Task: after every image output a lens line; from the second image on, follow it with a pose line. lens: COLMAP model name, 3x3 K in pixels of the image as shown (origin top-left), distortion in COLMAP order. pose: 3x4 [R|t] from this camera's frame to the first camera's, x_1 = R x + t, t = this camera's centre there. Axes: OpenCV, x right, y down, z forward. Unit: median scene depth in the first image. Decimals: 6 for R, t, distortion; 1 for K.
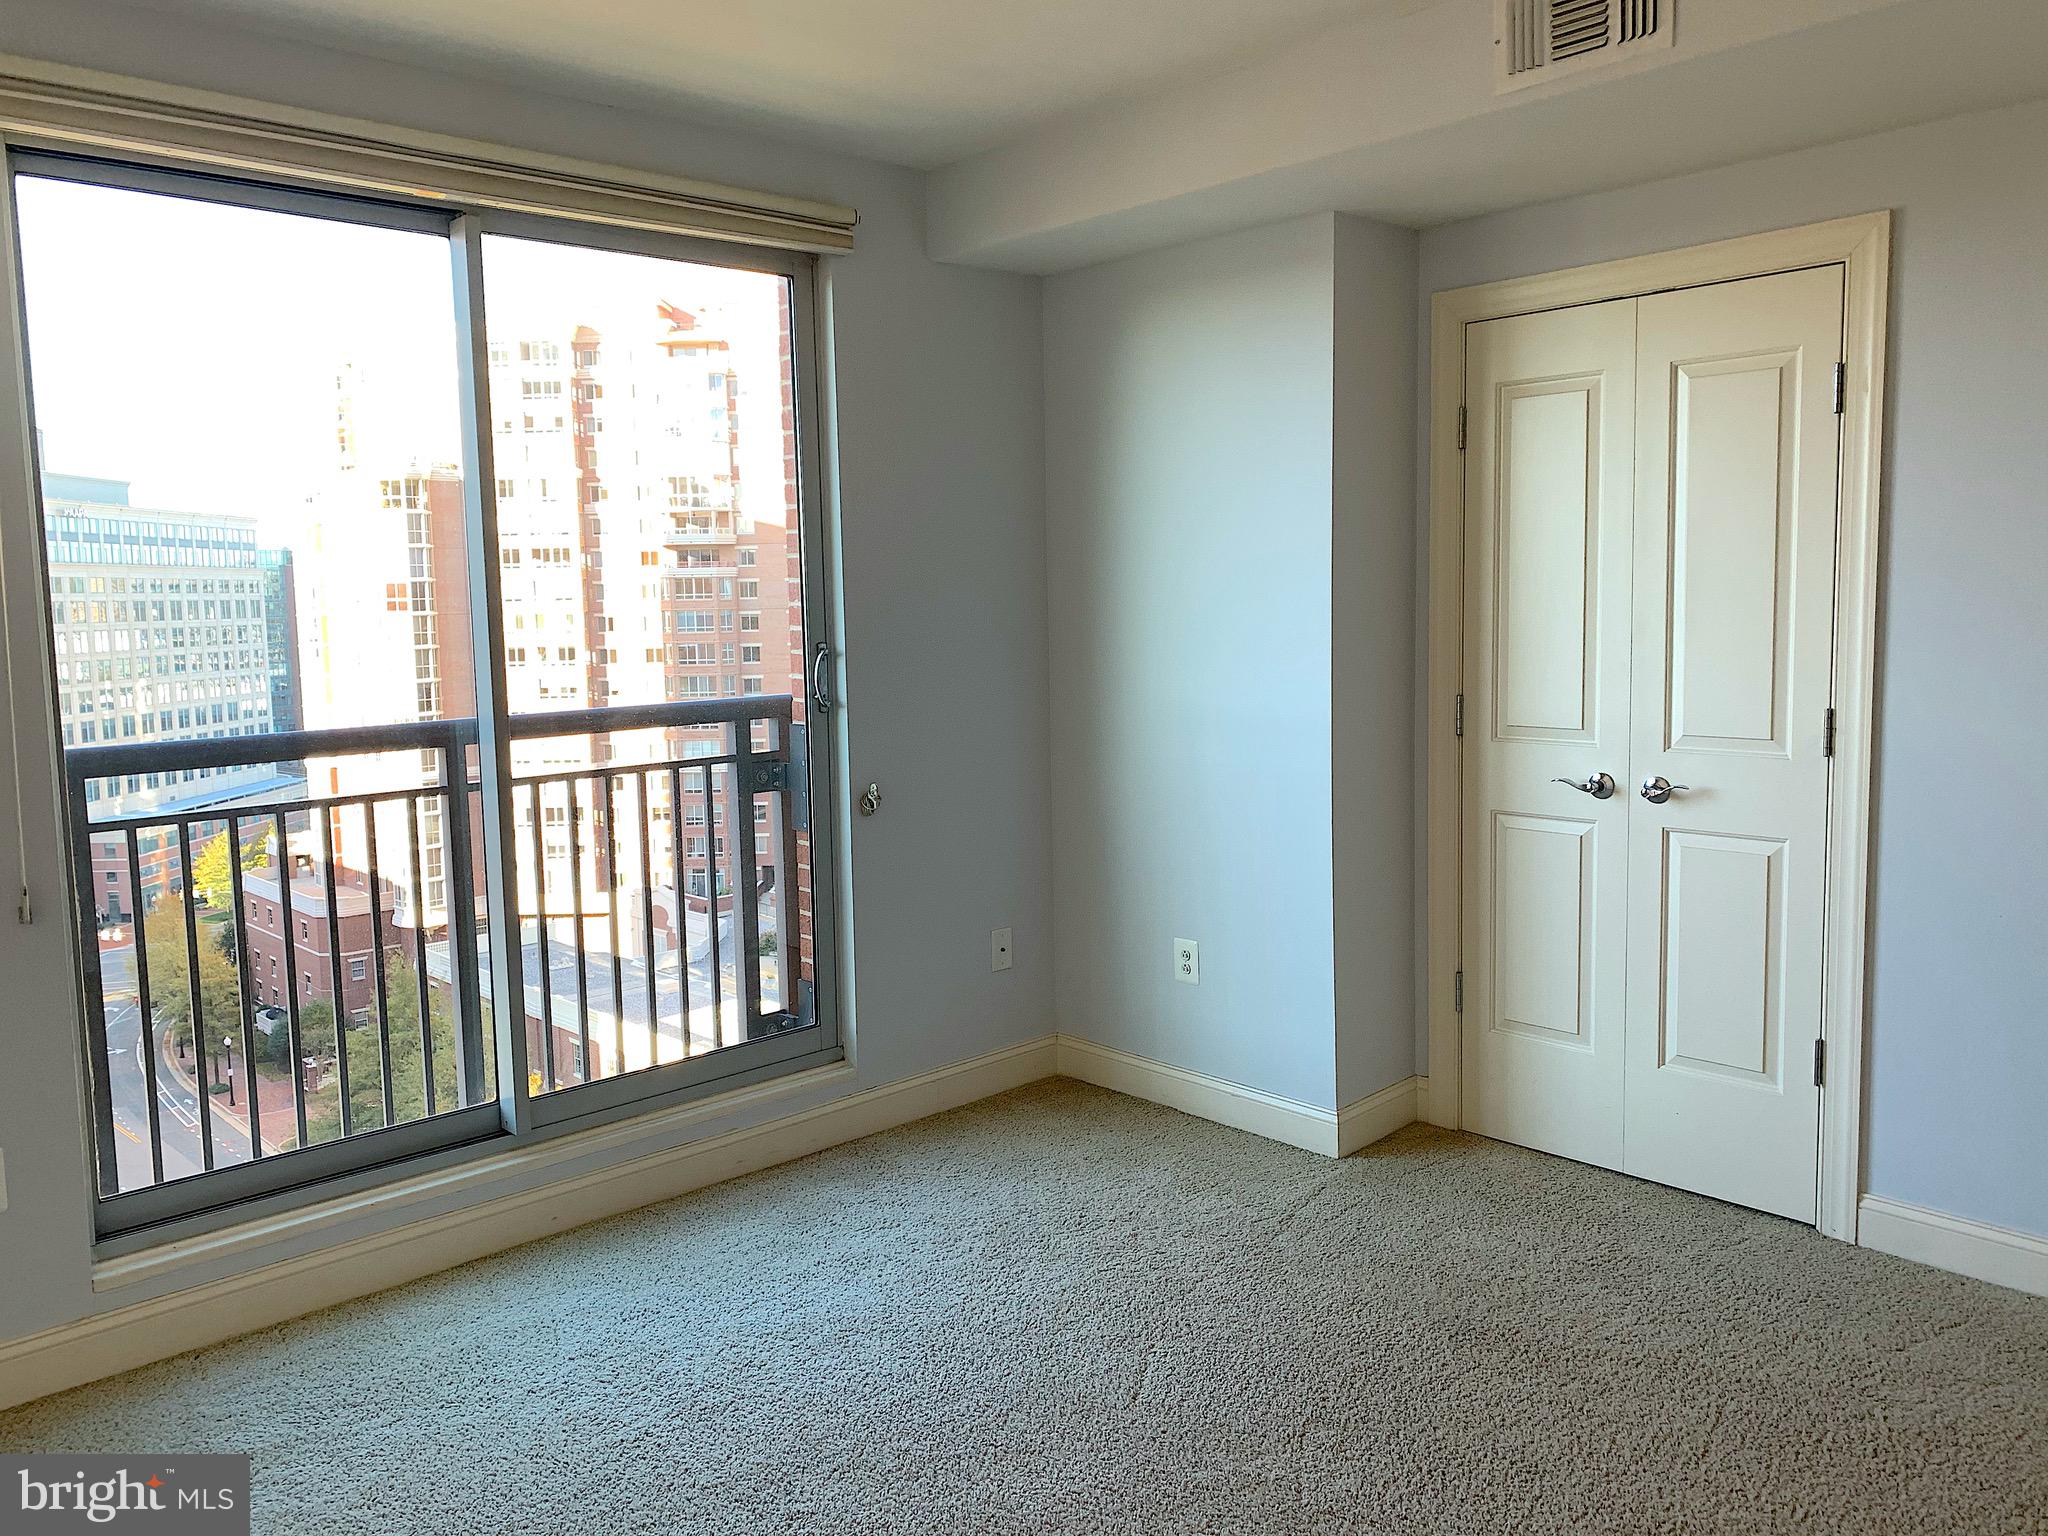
lens RADIAL K [[1553.8, 0, 1013.6], [0, 1553.8, 755.5], [0, 0, 1]] dist [0.065859, -0.084306]
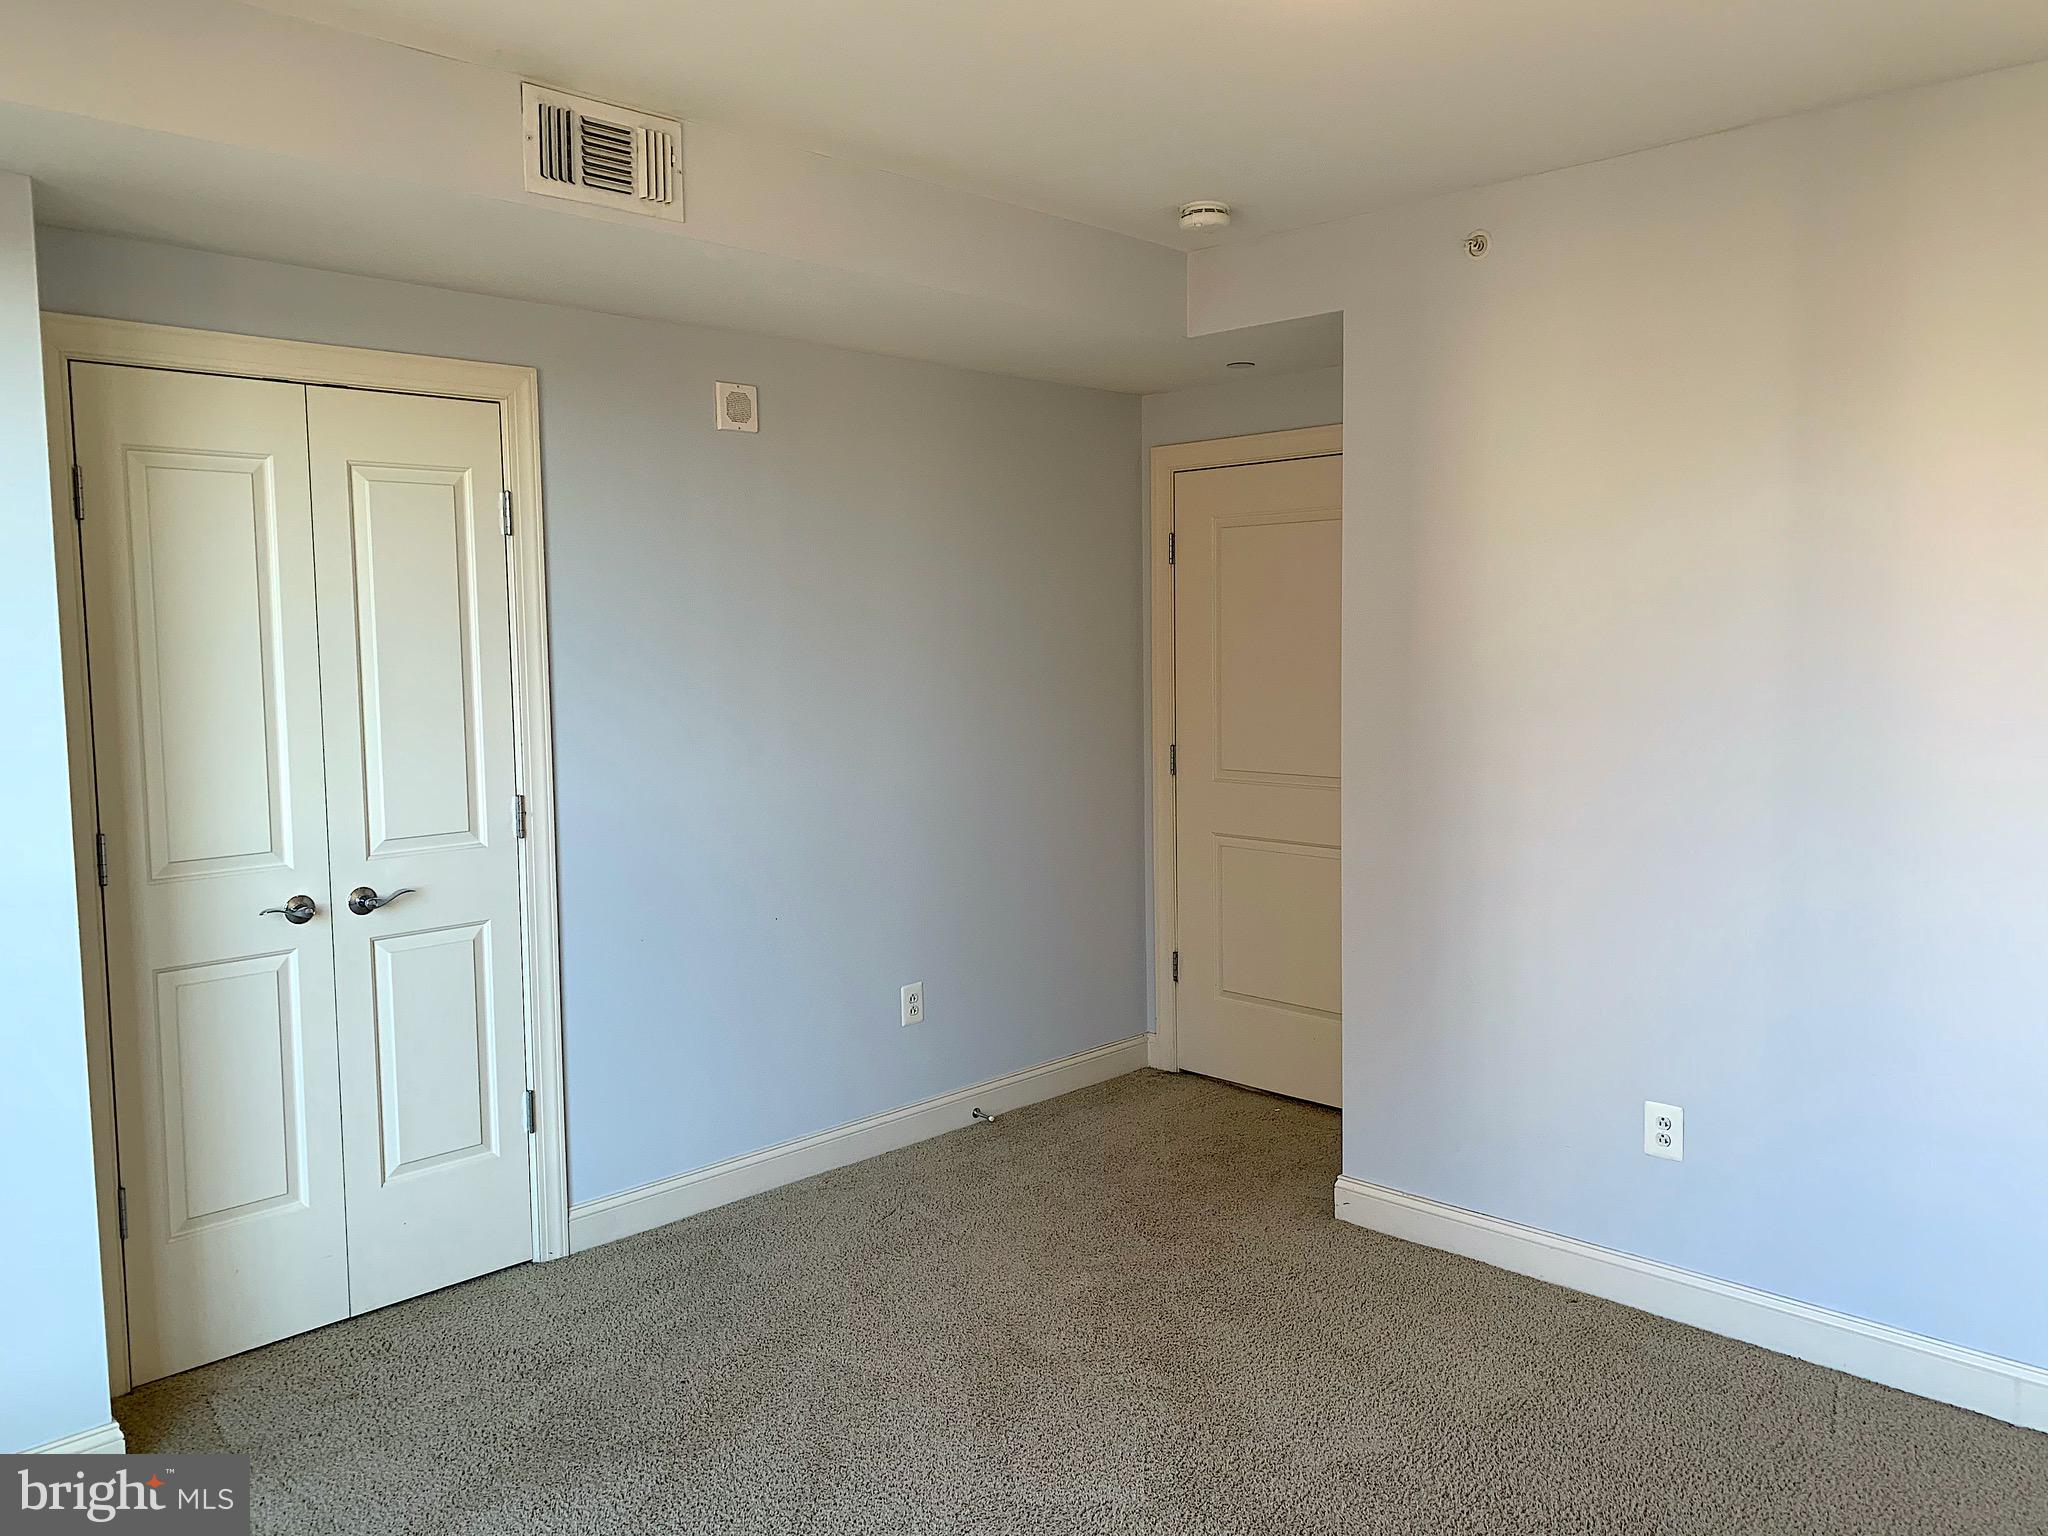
lens RADIAL K [[1553.8, 0, 1047.3], [0, 1553.8, 805.1], [0, 0, 1]] dist [0.065859, -0.084306]
pose [[-0.043587, -0.075088, 0.996224, -0.566078], [0.136635, 0.987354, 0.080397, -0.055995], [-0.989662, 0.139623, -0.032776, 0.608384]]
